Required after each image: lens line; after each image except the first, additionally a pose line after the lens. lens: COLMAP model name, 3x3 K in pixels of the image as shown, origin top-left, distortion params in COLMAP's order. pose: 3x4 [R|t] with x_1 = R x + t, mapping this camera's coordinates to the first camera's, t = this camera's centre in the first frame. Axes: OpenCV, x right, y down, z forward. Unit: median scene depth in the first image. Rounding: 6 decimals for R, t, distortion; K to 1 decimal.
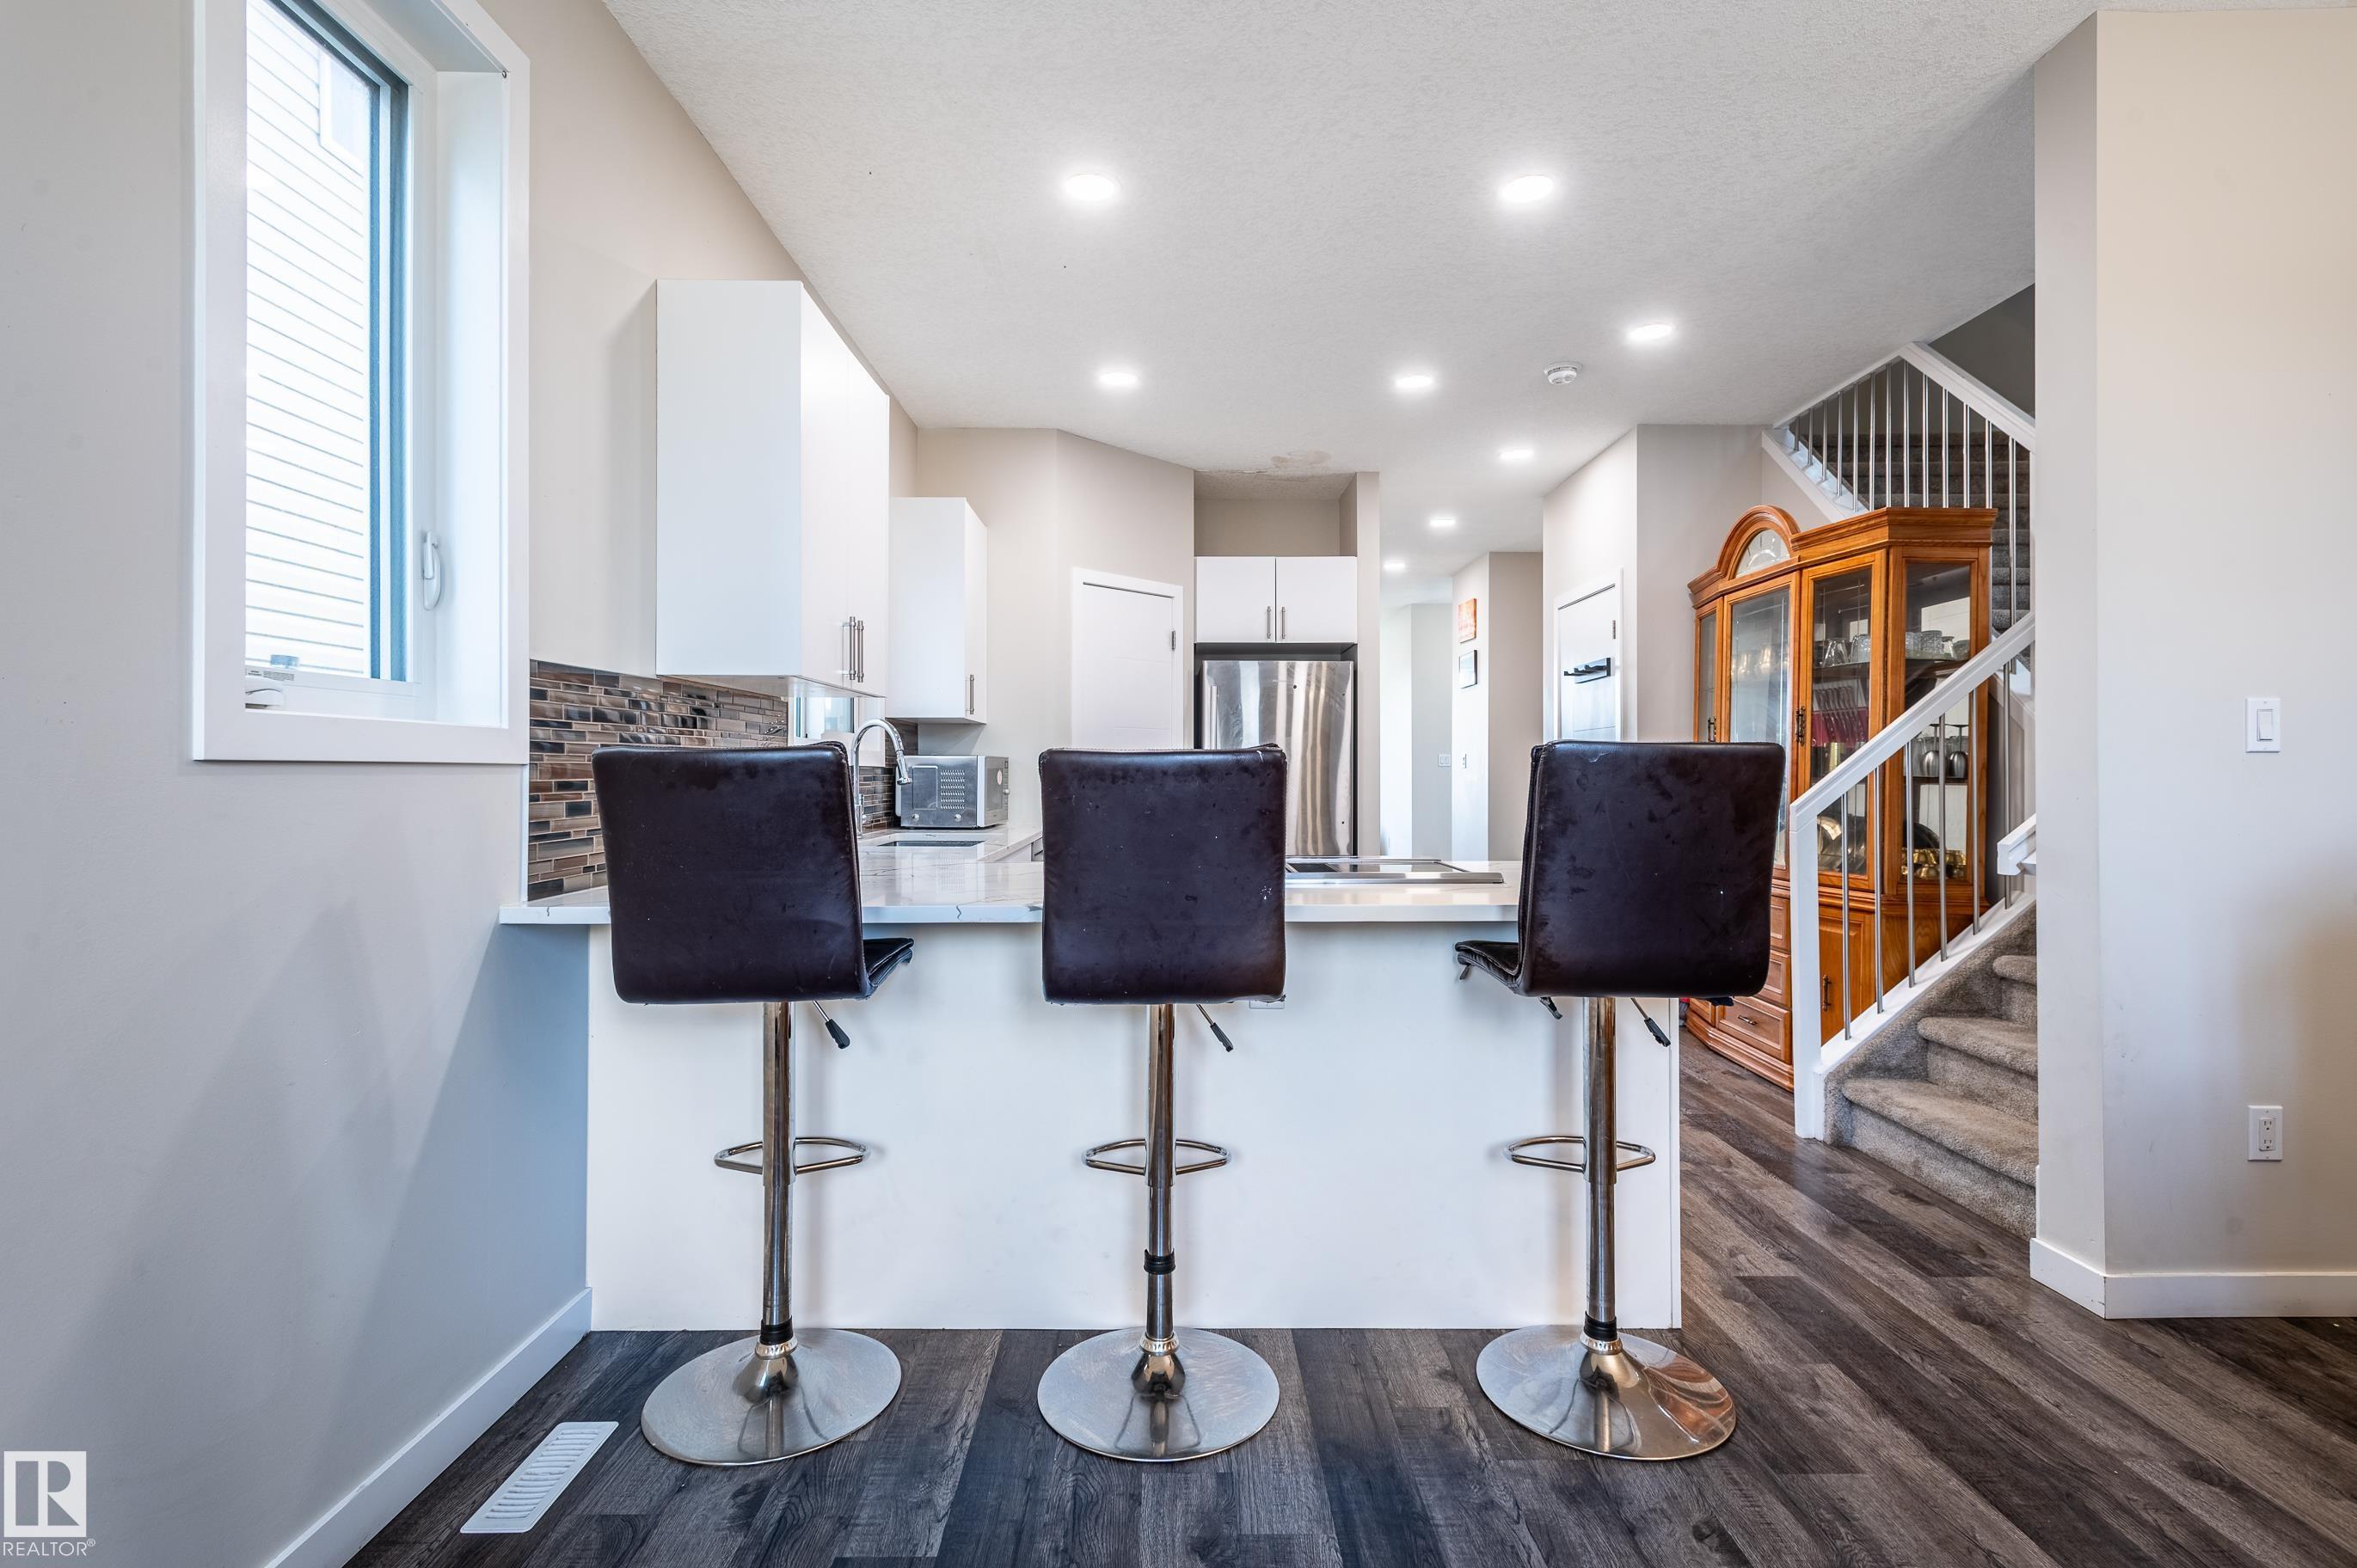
lens RADIAL K [[1118.7, 0, 1183.5], [0, 1118.7, 769.0], [0, 0, 1]] dist [0.011608, -0.001606]
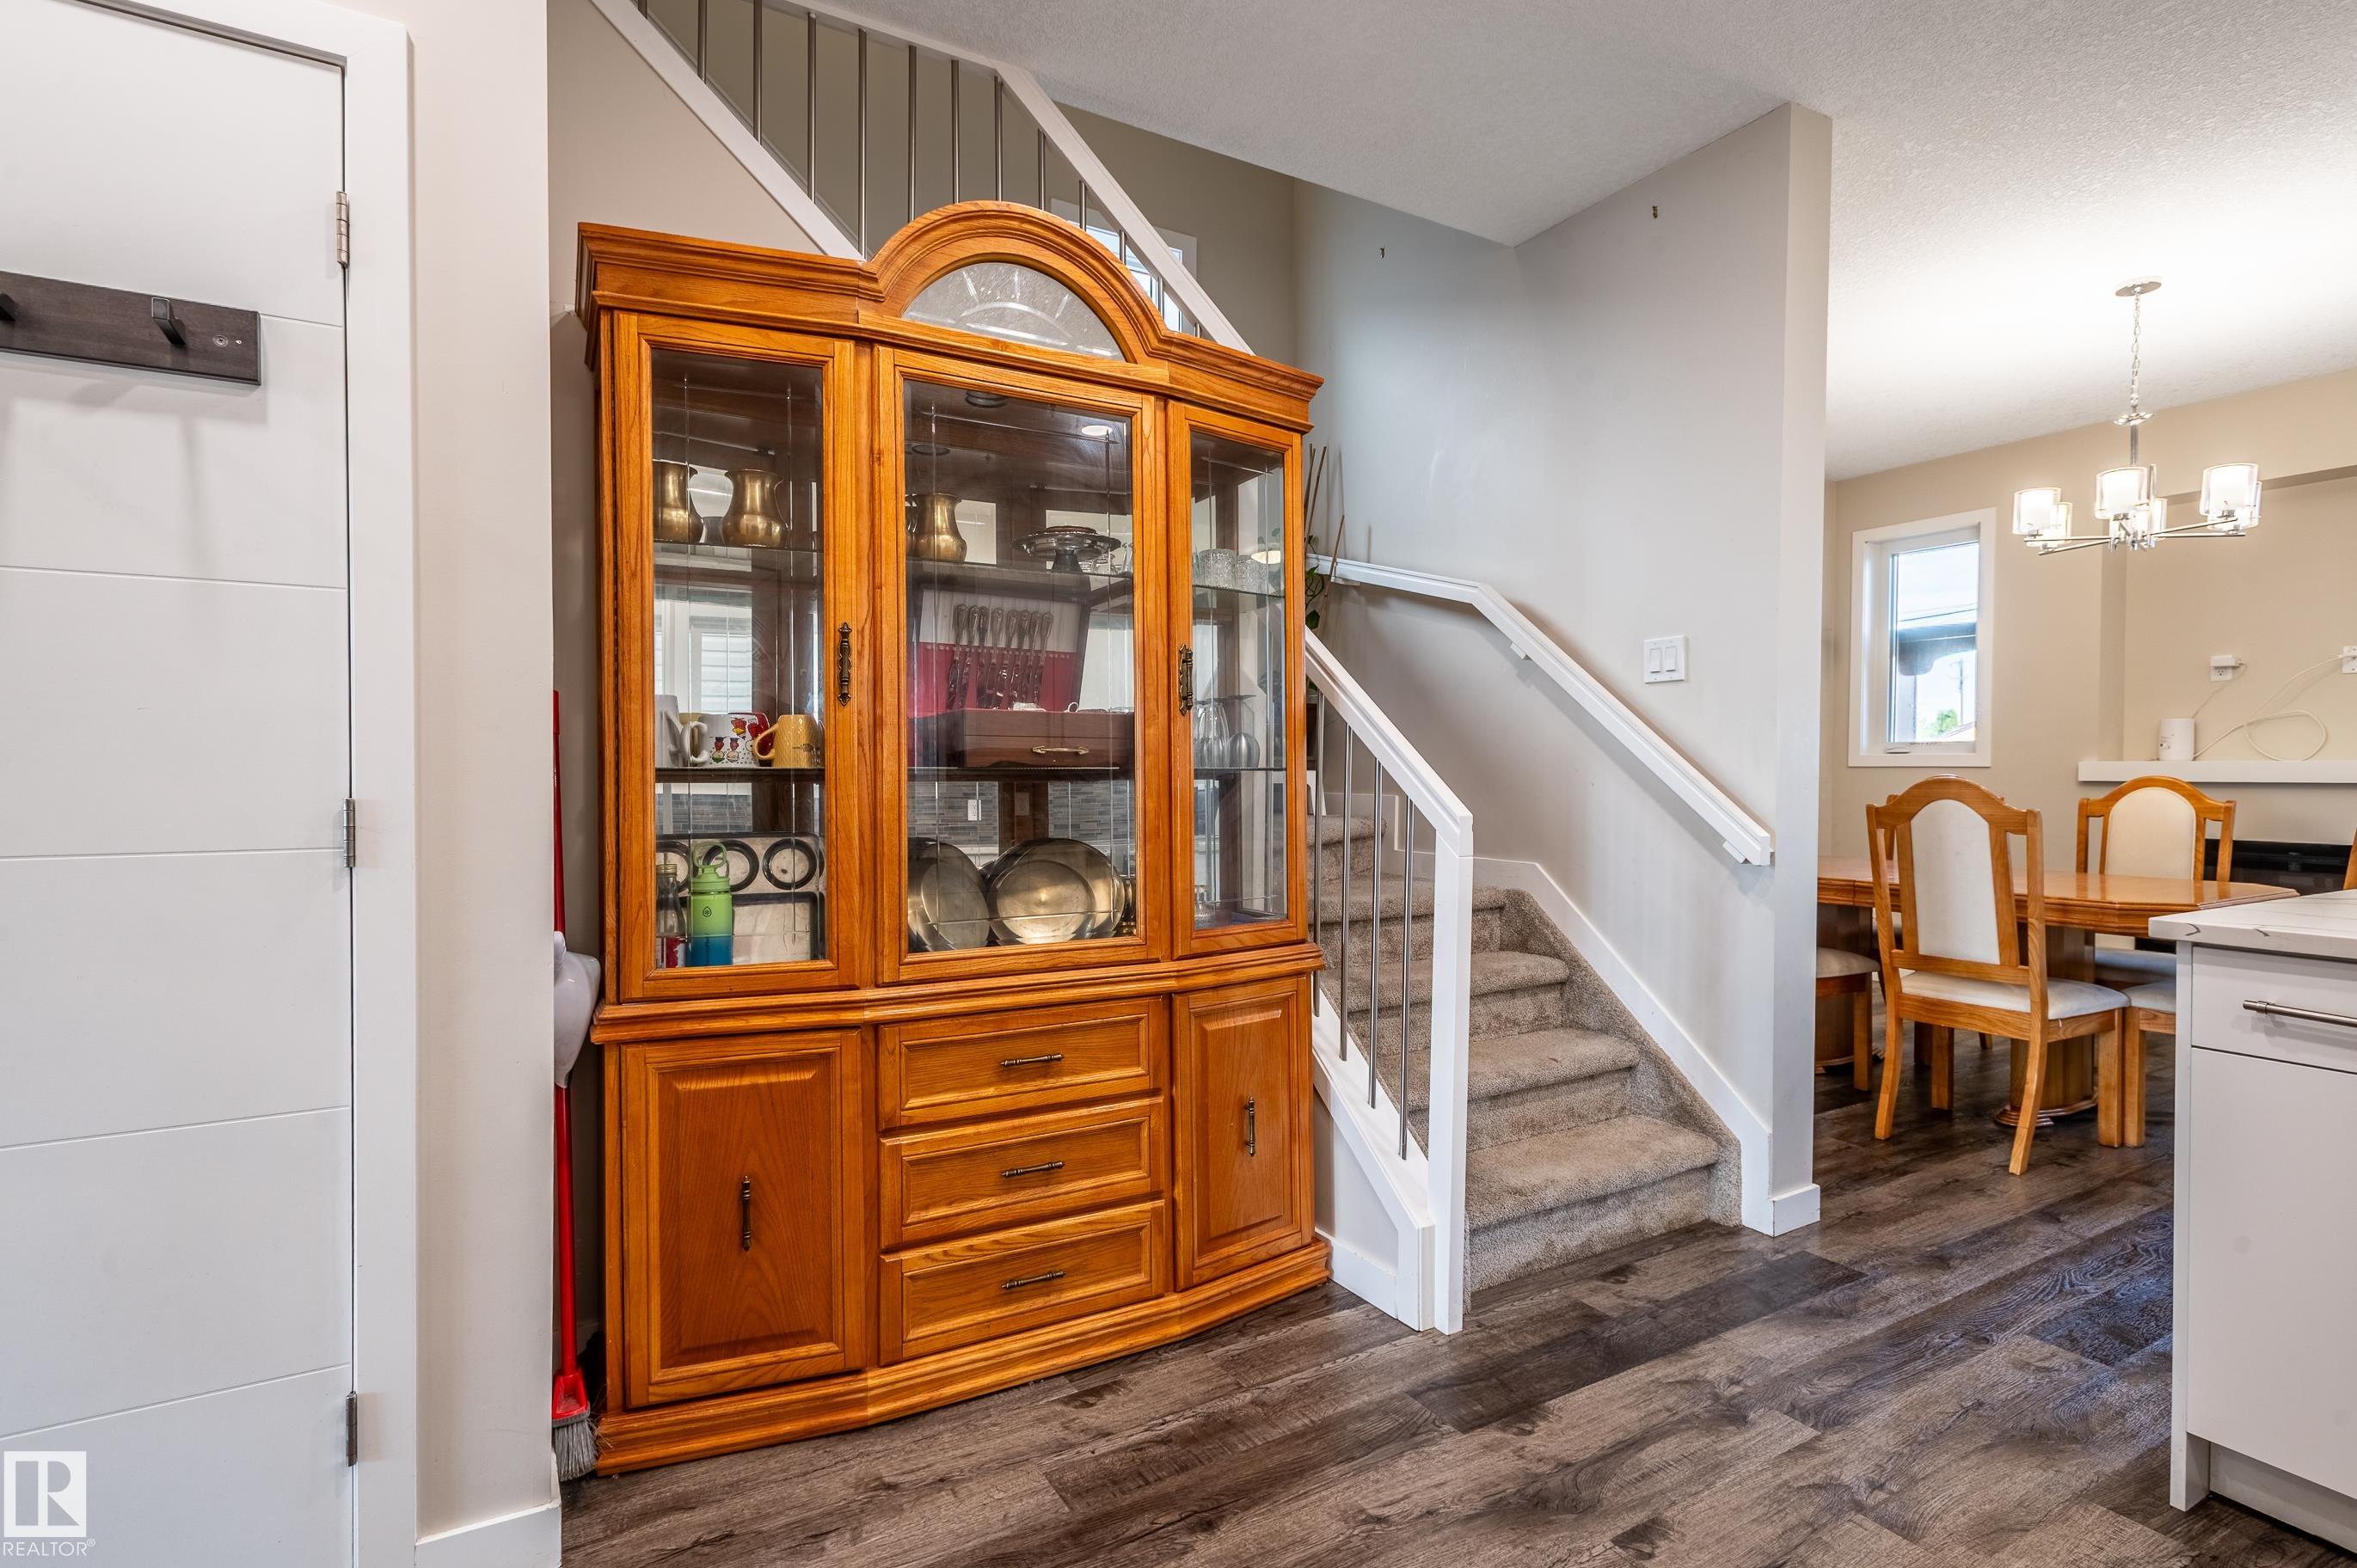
lens RADIAL K [[1118.7, 0, 1180.3], [0, 1118.7, 781.9], [0, 0, 1]] dist [0.011608, -0.001606]
pose [[-0.491822, -0.016692, 0.870536, 0.068739], [-0.012753, 0.999847, 0.011967, 0.005703], [-0.870603, -0.005216, -0.491959, 1.386084]]
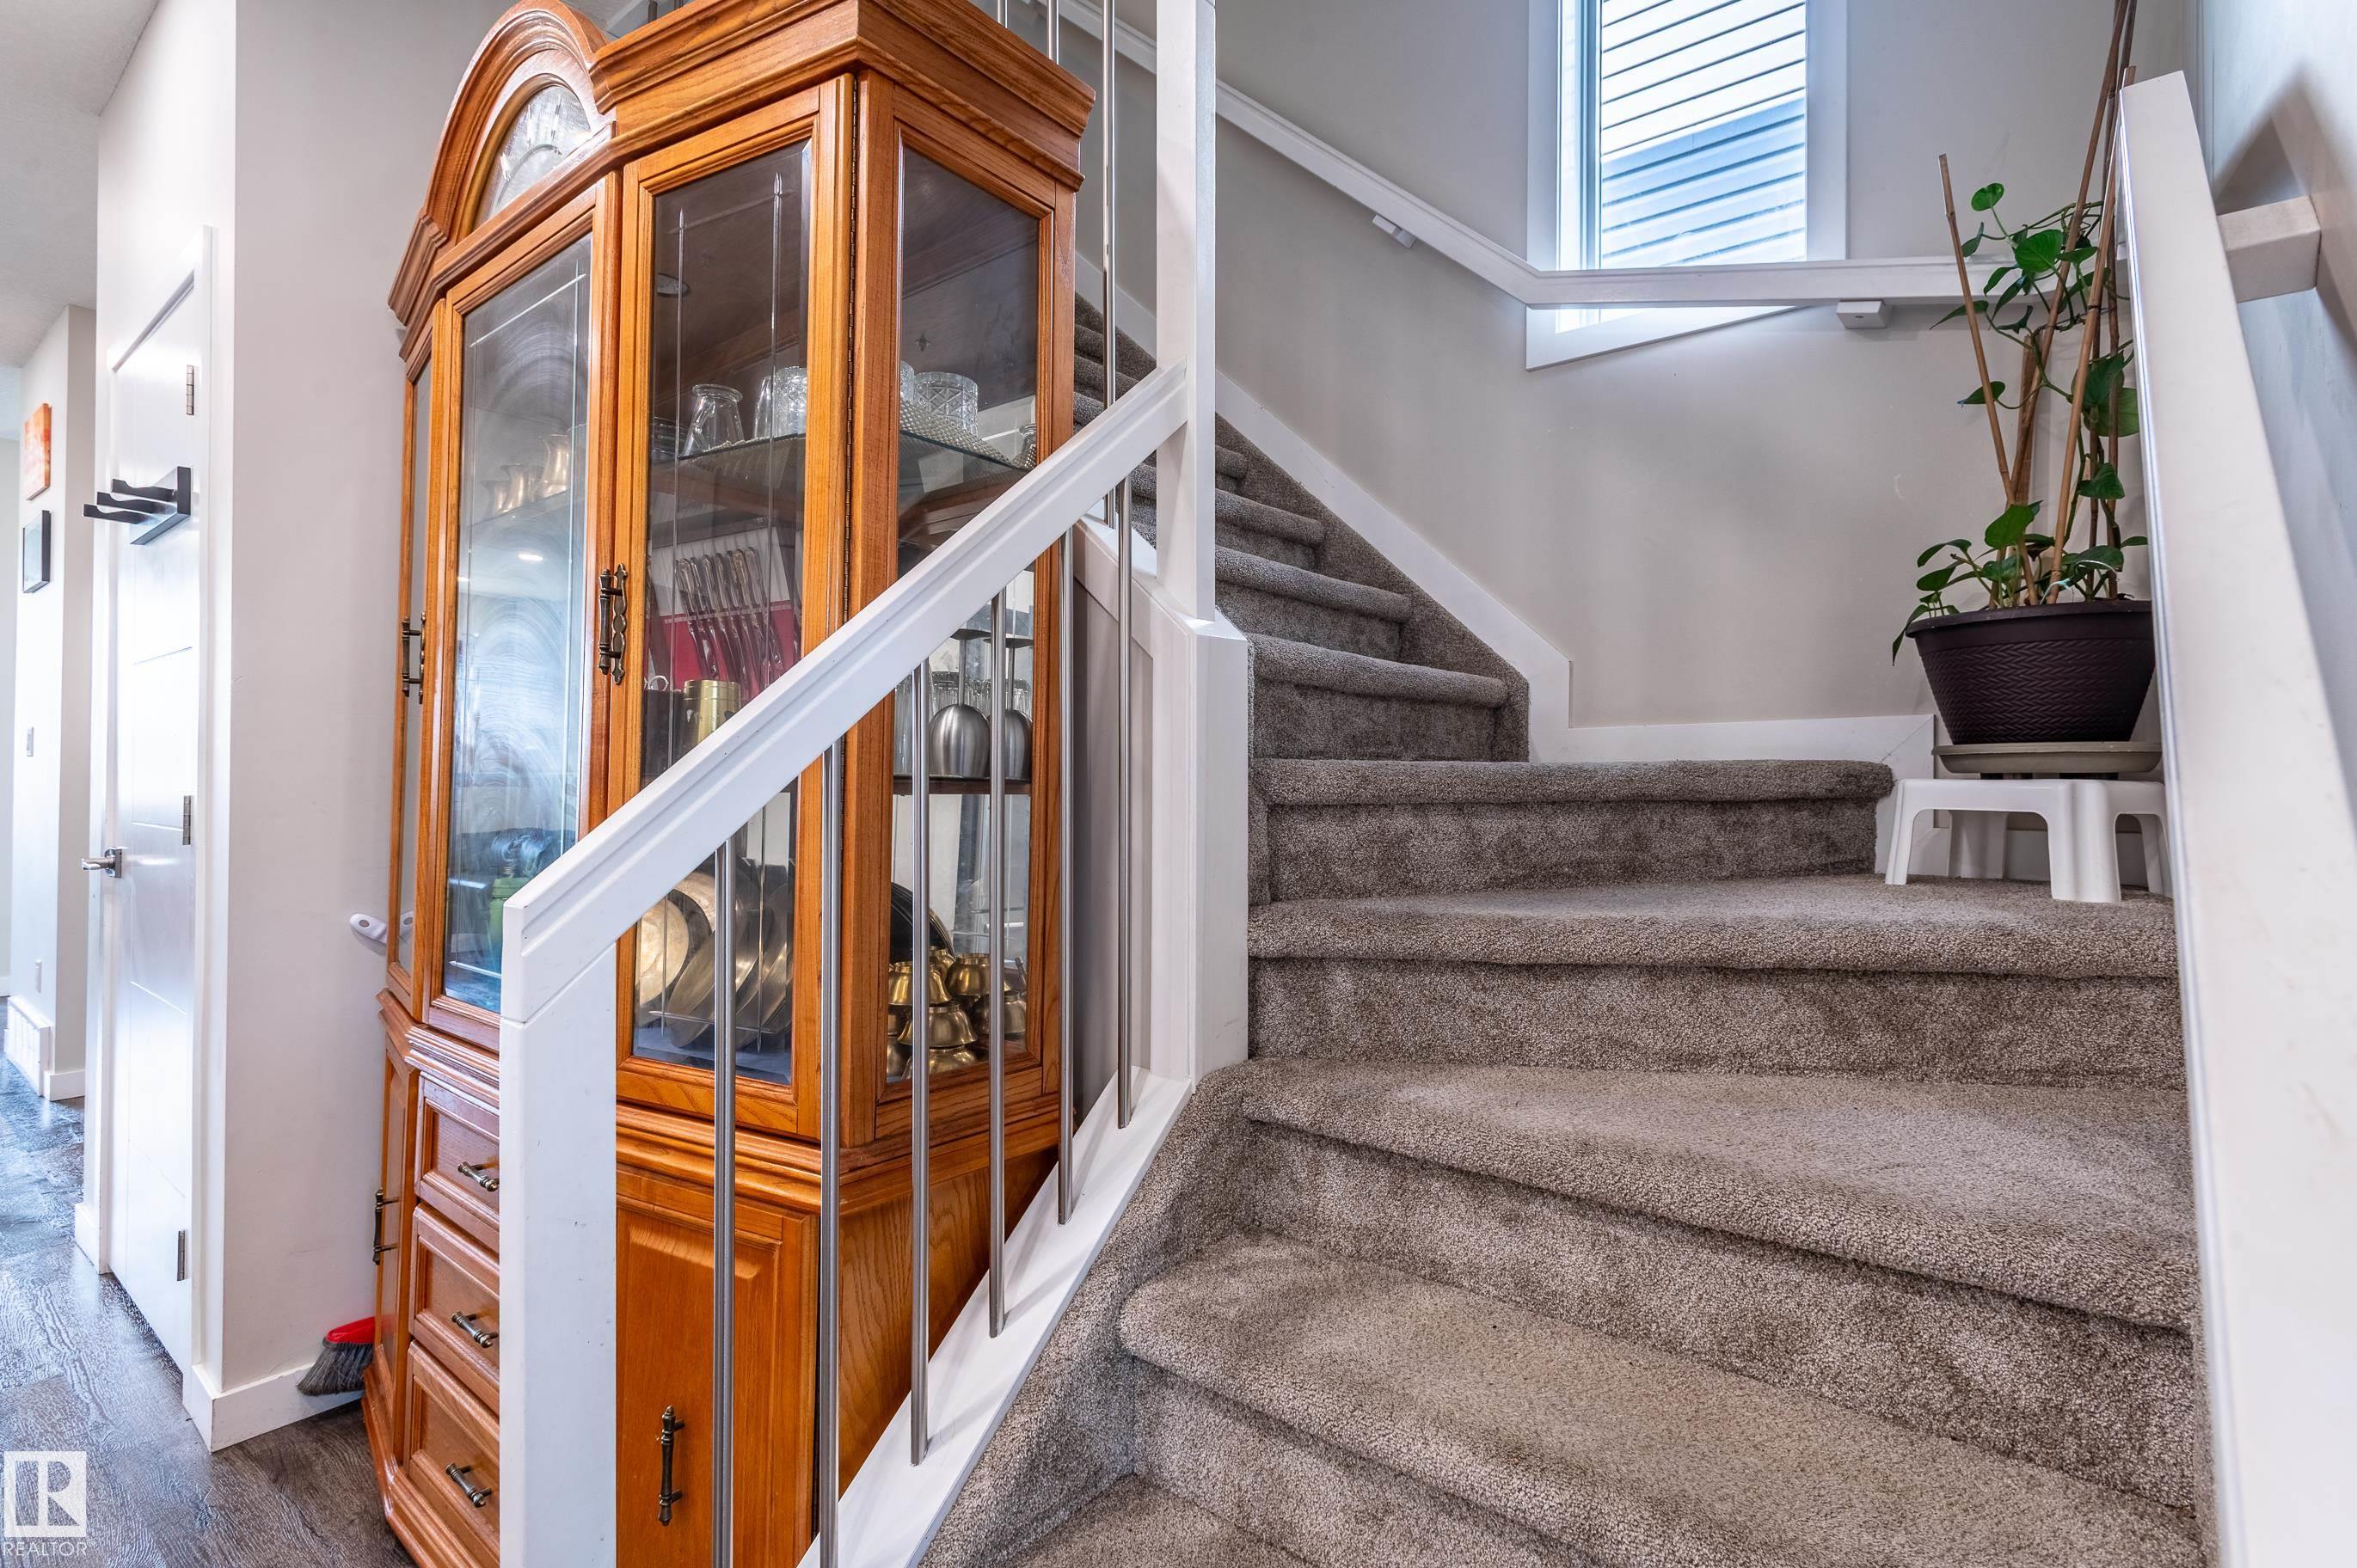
lens RADIAL K [[1118.7, 0, 1180.0], [0, 1118.7, 765.8], [0, 0, 1]] dist [0.011608, -0.001606]
pose [[0.631162, 0.011156, 0.775571, 0.433373], [-0.006484, 0.999938, -0.009107, 0.005781], [-0.775624, 0.000720, 0.631195, 0.718726]]
